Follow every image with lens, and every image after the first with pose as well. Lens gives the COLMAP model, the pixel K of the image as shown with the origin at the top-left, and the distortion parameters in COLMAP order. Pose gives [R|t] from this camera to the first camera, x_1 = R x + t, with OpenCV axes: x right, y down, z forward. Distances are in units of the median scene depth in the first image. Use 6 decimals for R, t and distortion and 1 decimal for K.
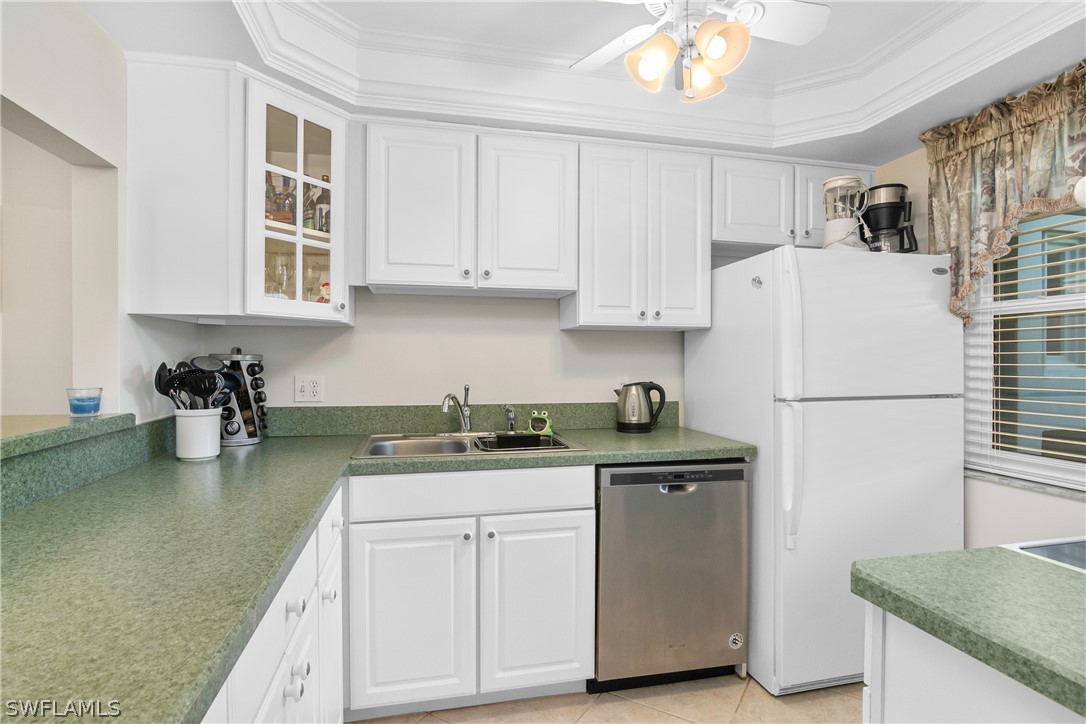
lens RADIAL K [[545.1, 0, 537.3], [0, 545.1, 363.5], [0, 0, 1]] dist [-0.018287, 0.000255]
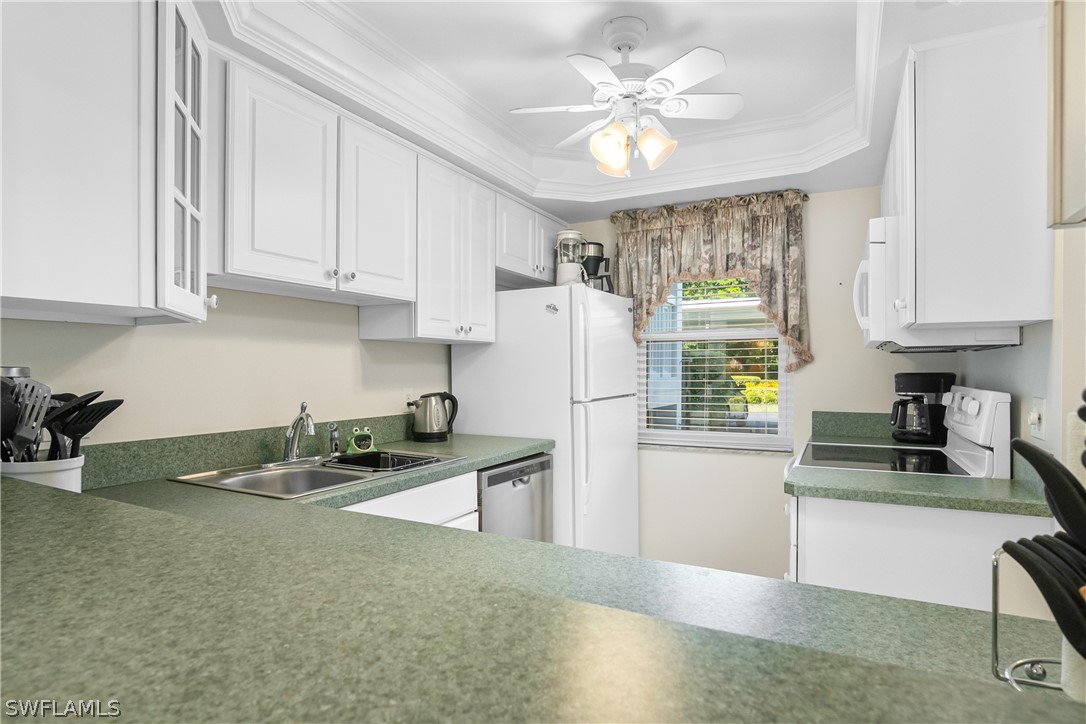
lens RADIAL K [[605.5, 0, 536.1], [0, 605.5, 367.1], [0, 0, 1]] dist [-0.000013, -0.000292]
pose [[0.646492, -0.000532, 0.762921, -0.674618], [0.005830, 0.999974, -0.004243, -0.009916], [-0.762898, 0.007191, 0.646478, 0.130226]]
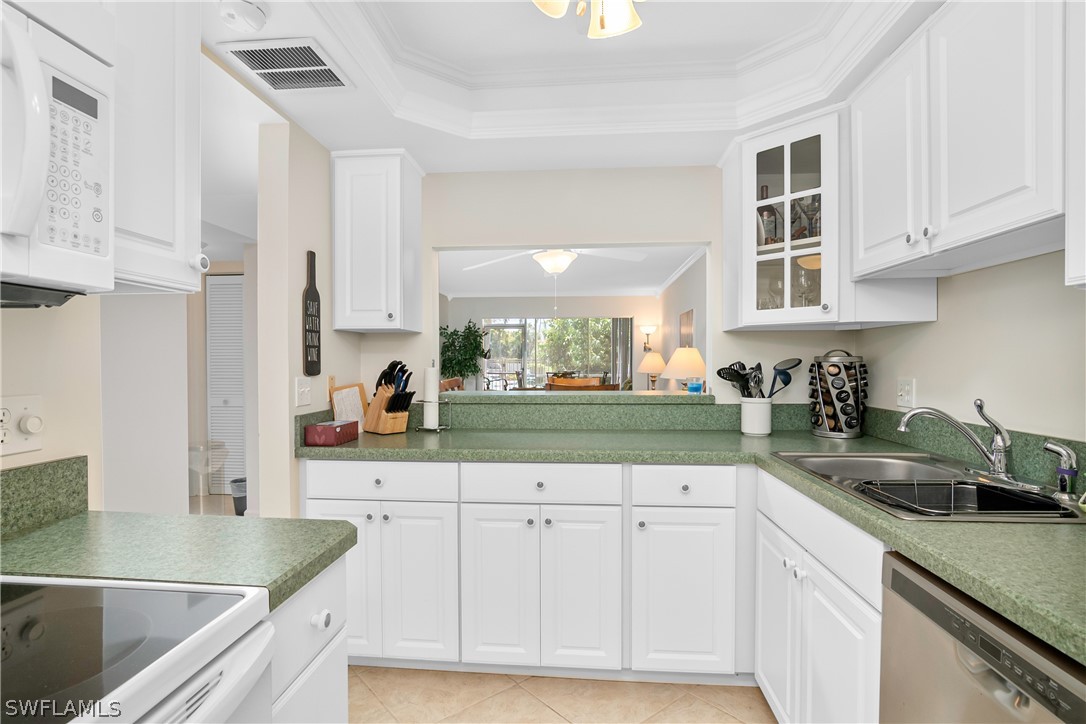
lens RADIAL K [[545.1, 0, 537.3], [0, 545.1, 363.5], [0, 0, 1]] dist [-0.018287, 0.000255]
pose [[-0.301494, 0.003427, -0.953462, 0.704411], [-0.005058, 0.999974, 0.005194, -0.004183], [0.953455, 0.006388, -0.301468, 0.759538]]
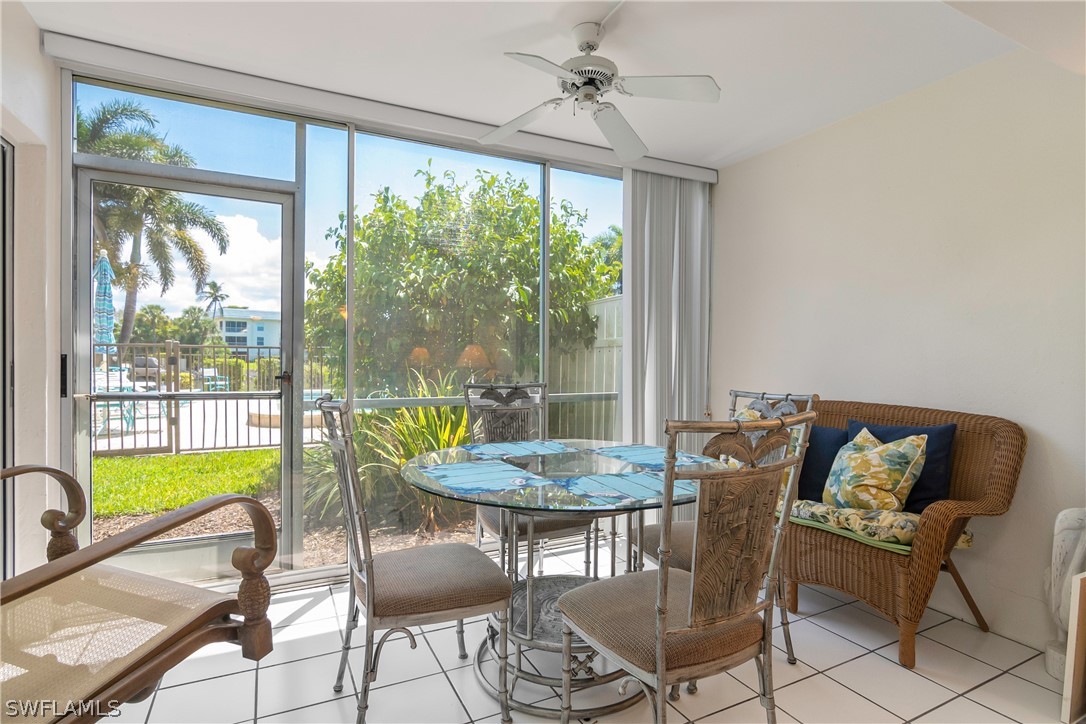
lens RADIAL K [[545.1, 0, 537.3], [0, 545.1, 363.5], [0, 0, 1]] dist [-0.018287, 0.000255]
pose [[0.239909, 0.006962, -0.970770, -3.422536], [-0.011612, 0.999923, 0.004301, 0.039292], [0.970726, 0.010241, 0.239972, -0.900039]]
